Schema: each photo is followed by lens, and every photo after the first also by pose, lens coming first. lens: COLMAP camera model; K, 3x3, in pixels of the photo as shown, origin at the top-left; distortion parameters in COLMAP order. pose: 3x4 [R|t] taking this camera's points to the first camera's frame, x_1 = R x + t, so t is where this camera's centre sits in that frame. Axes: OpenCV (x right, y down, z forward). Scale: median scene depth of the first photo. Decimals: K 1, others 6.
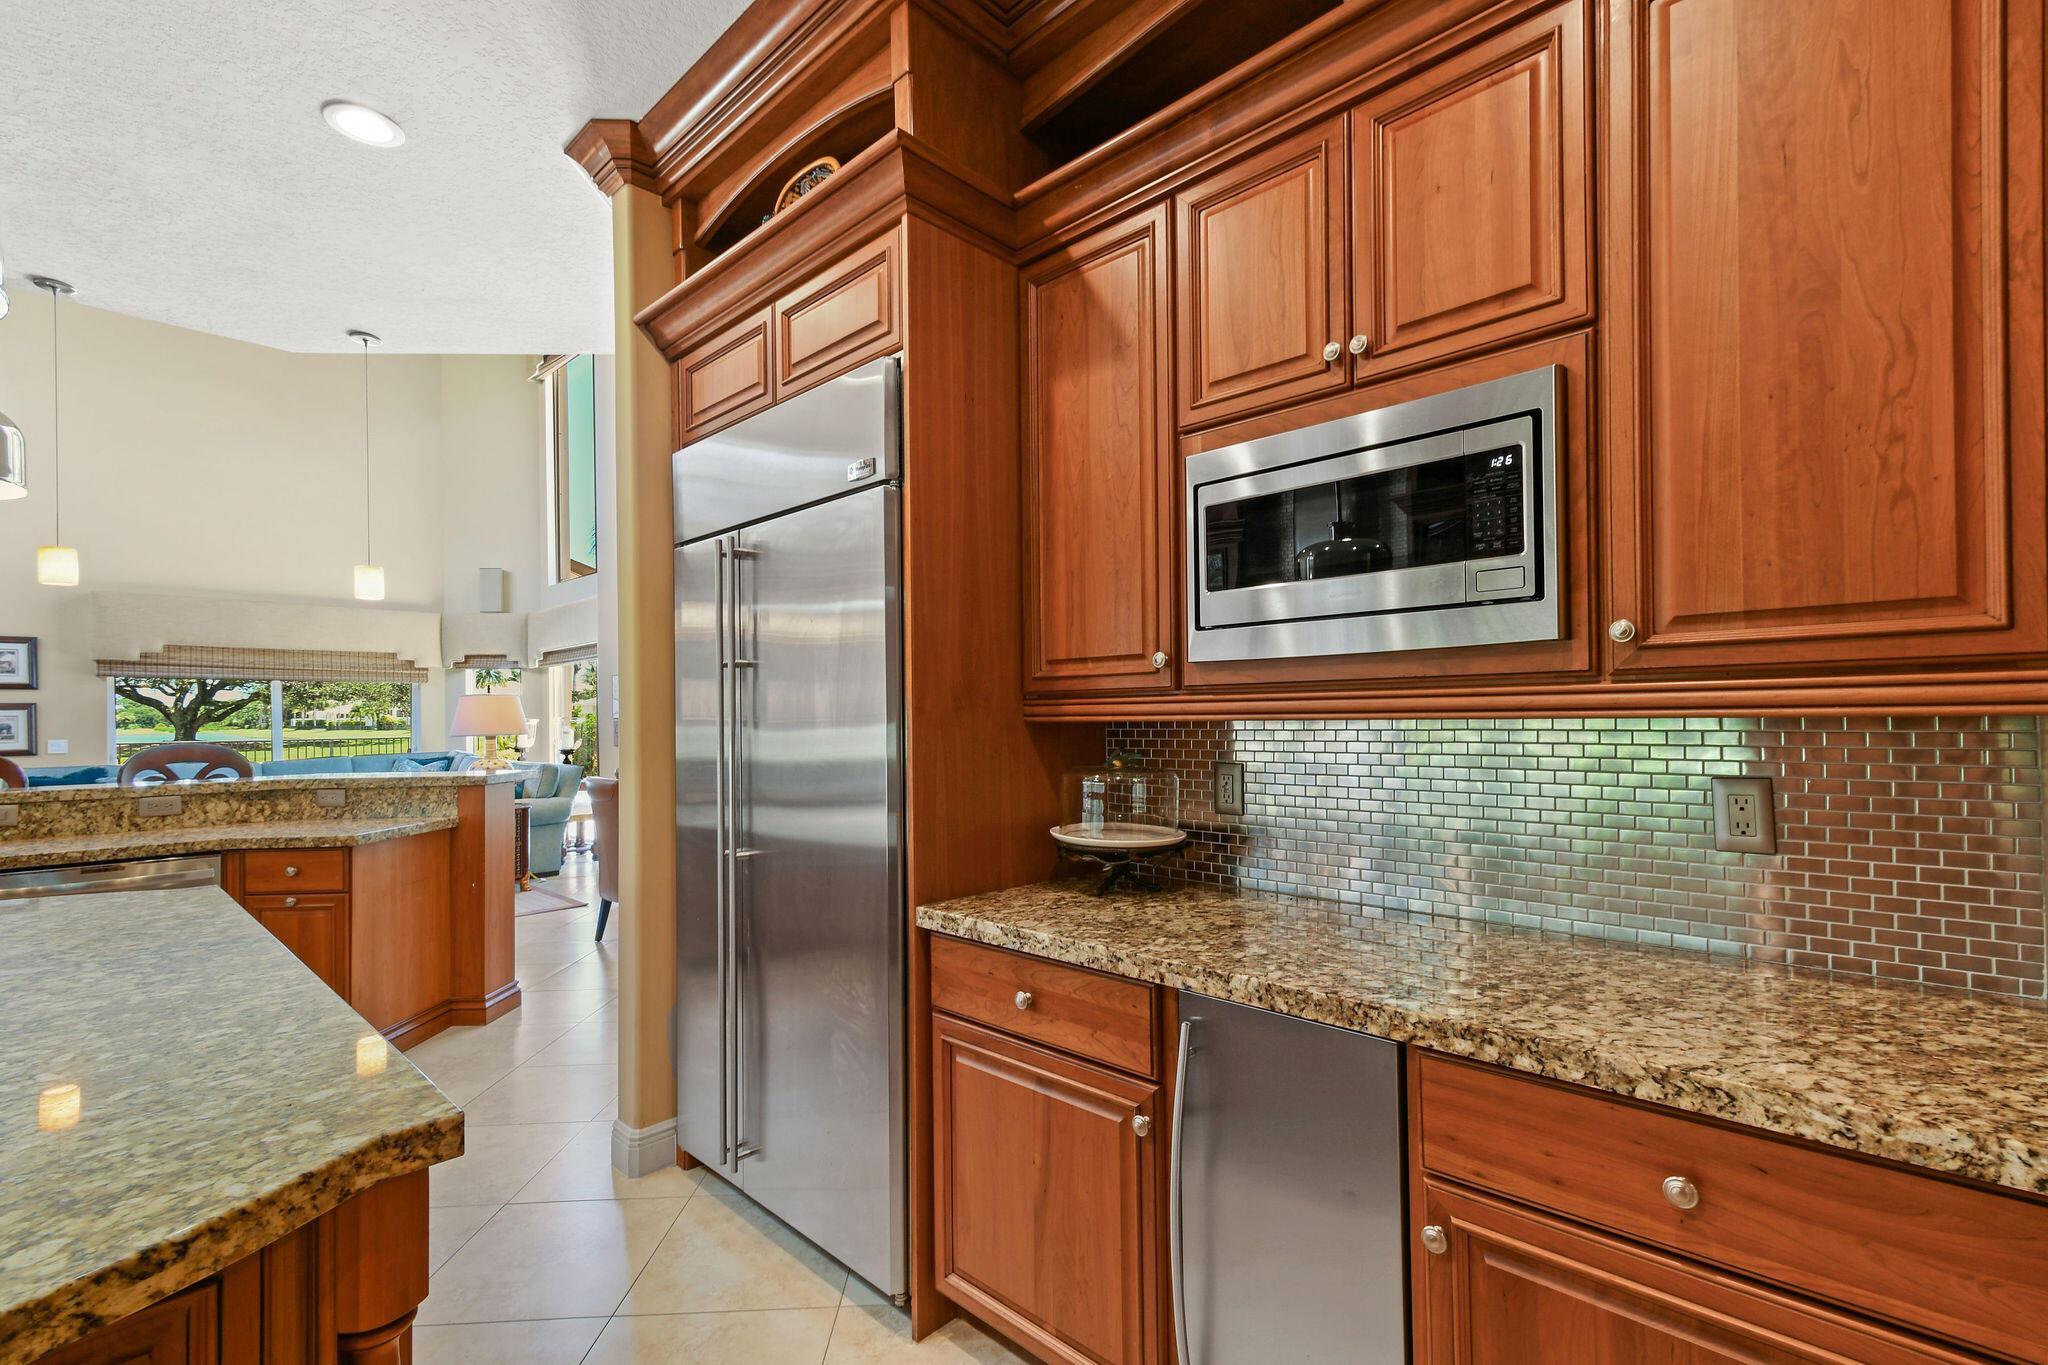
lens RADIAL K [[919.9, 0, 1069.3], [0, 919.9, 705.0], [0, 0, 1]] dist [0.016915, -0.000813]
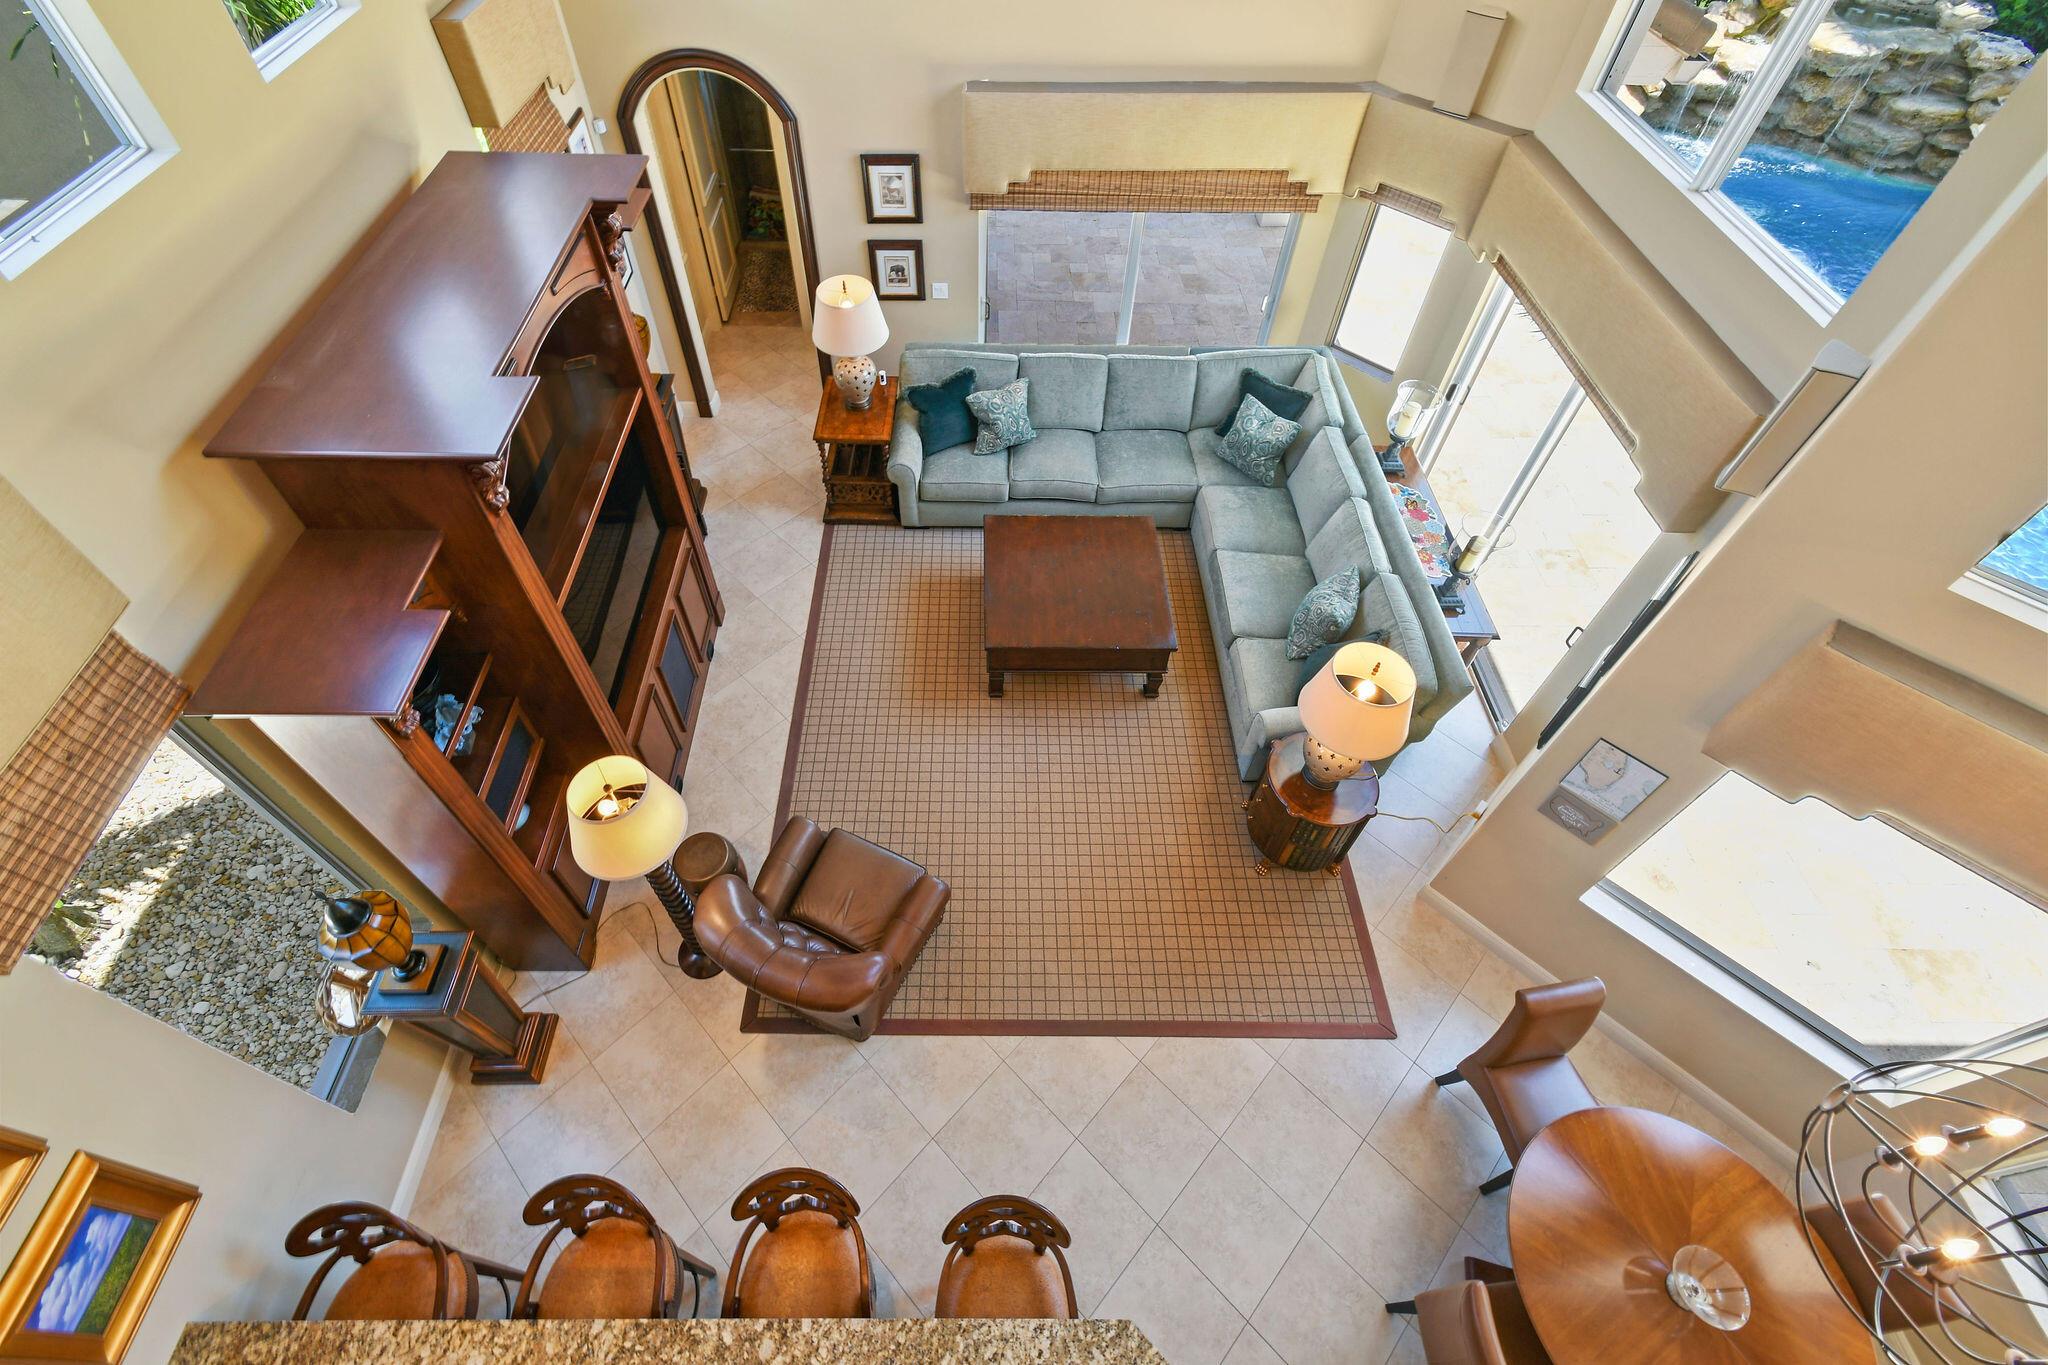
lens RADIAL K [[919.9, 0, 971.0], [0, 919.9, 696.8], [0, 0, 1]] dist [0.016915, -0.000813]
pose [[0.677328, 0.586186, -0.444537, -1.026929], [0.000528, 0.603865, 0.797087, -0.928227], [0.735681, -0.540124, 0.408705, 1.048567]]
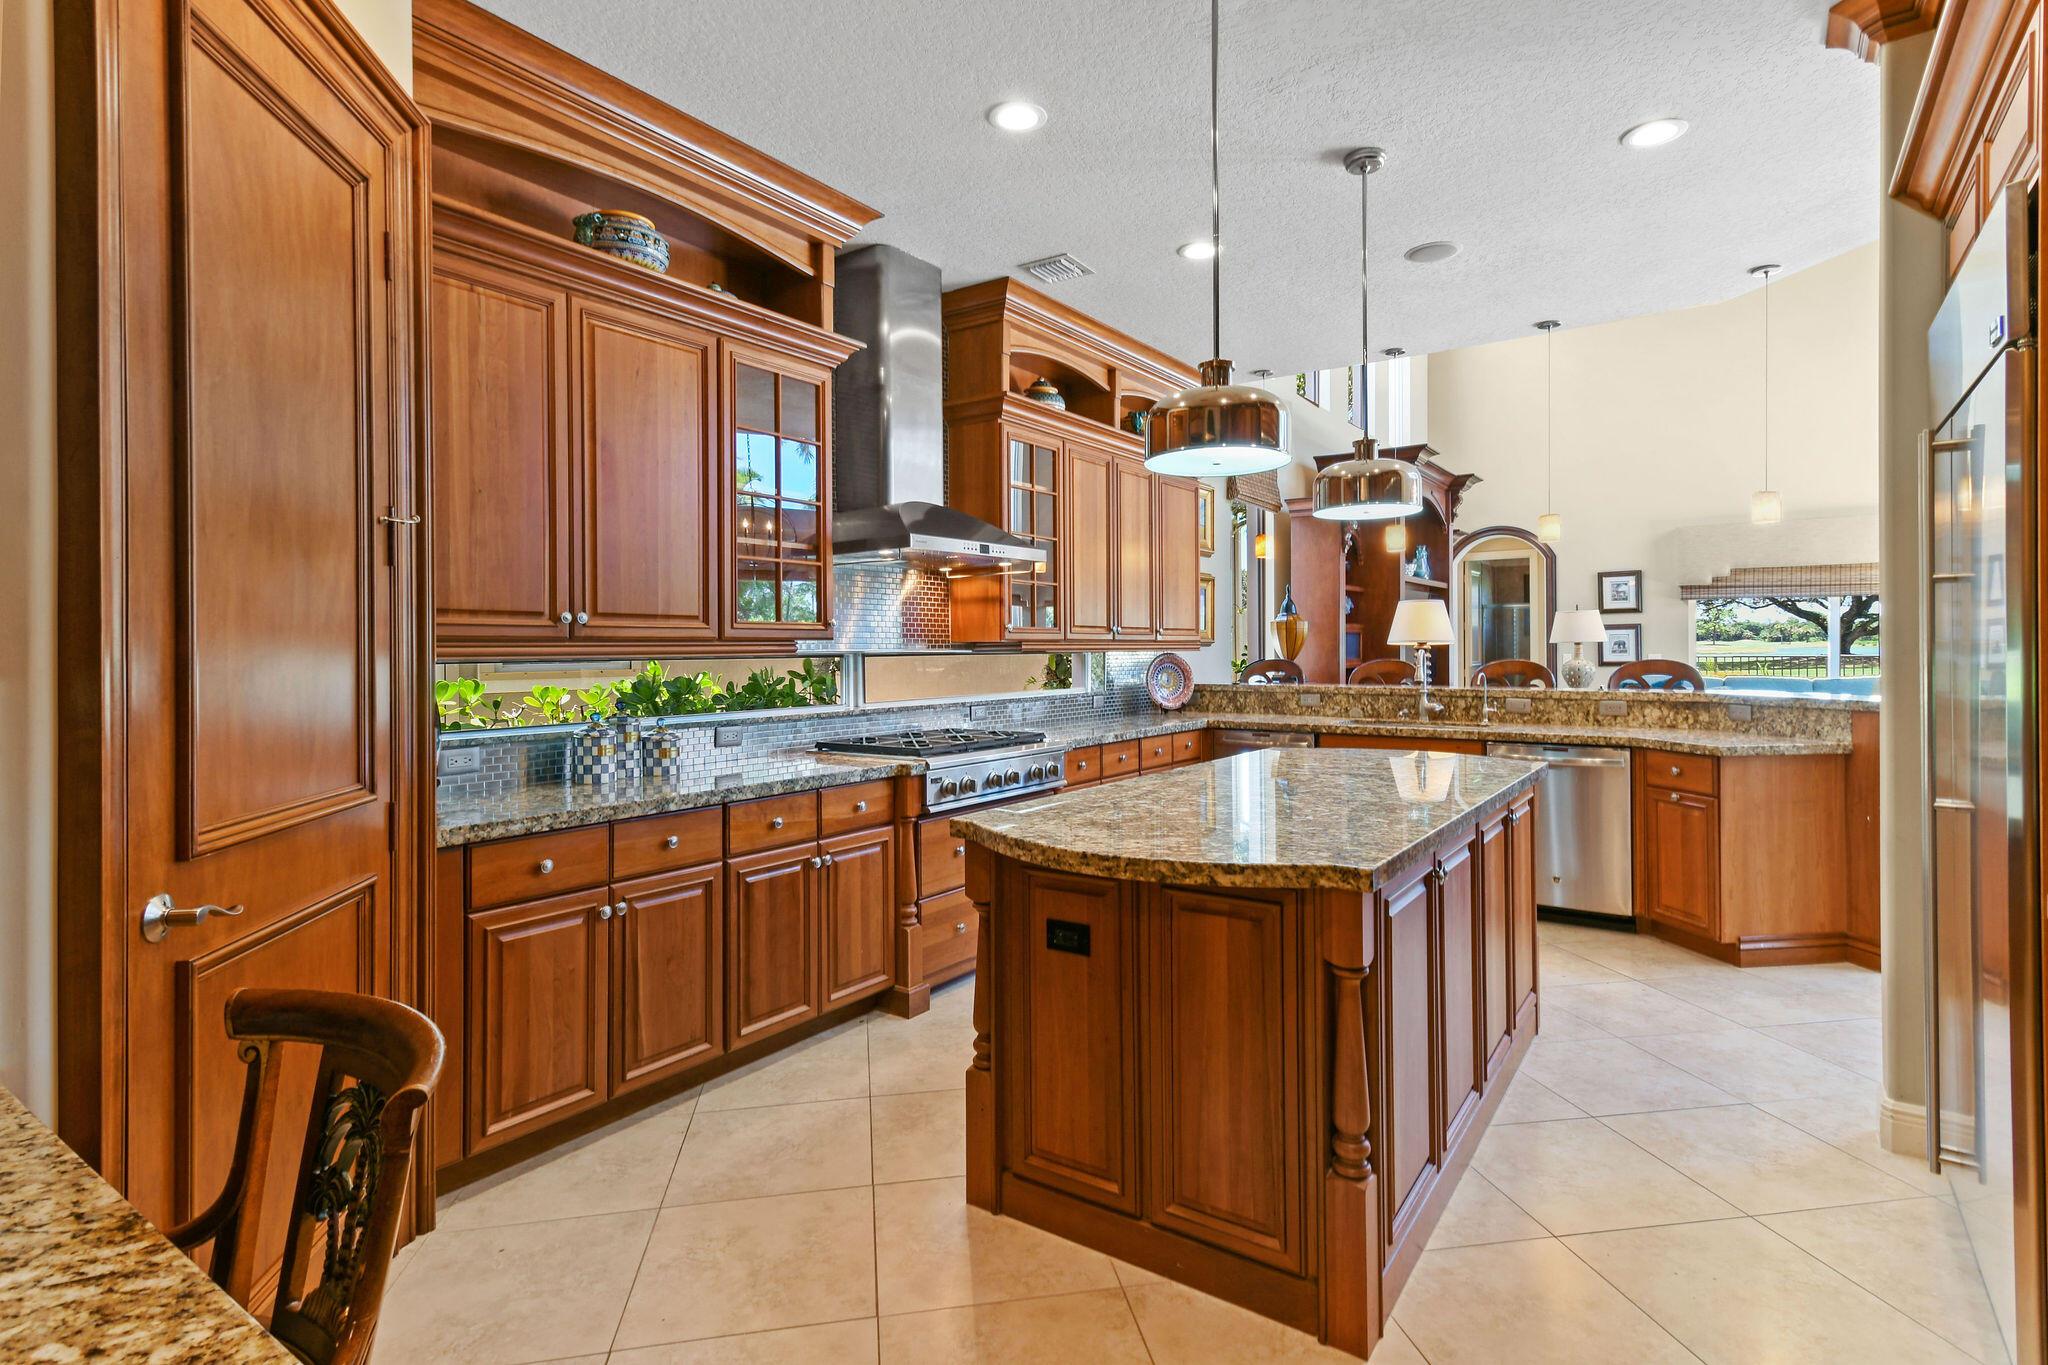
lens RADIAL K [[1008.9, 0, 1020.6], [0, 1008.9, 648.0], [0, 0, 1]] dist [0.037616, 0.000440]
pose [[0.135565, 0.012006, -0.990696, 0.271645], [0.016592, 0.999759, 0.014386, -0.005857], [0.990629, -0.018388, 0.135333, 0.017799]]
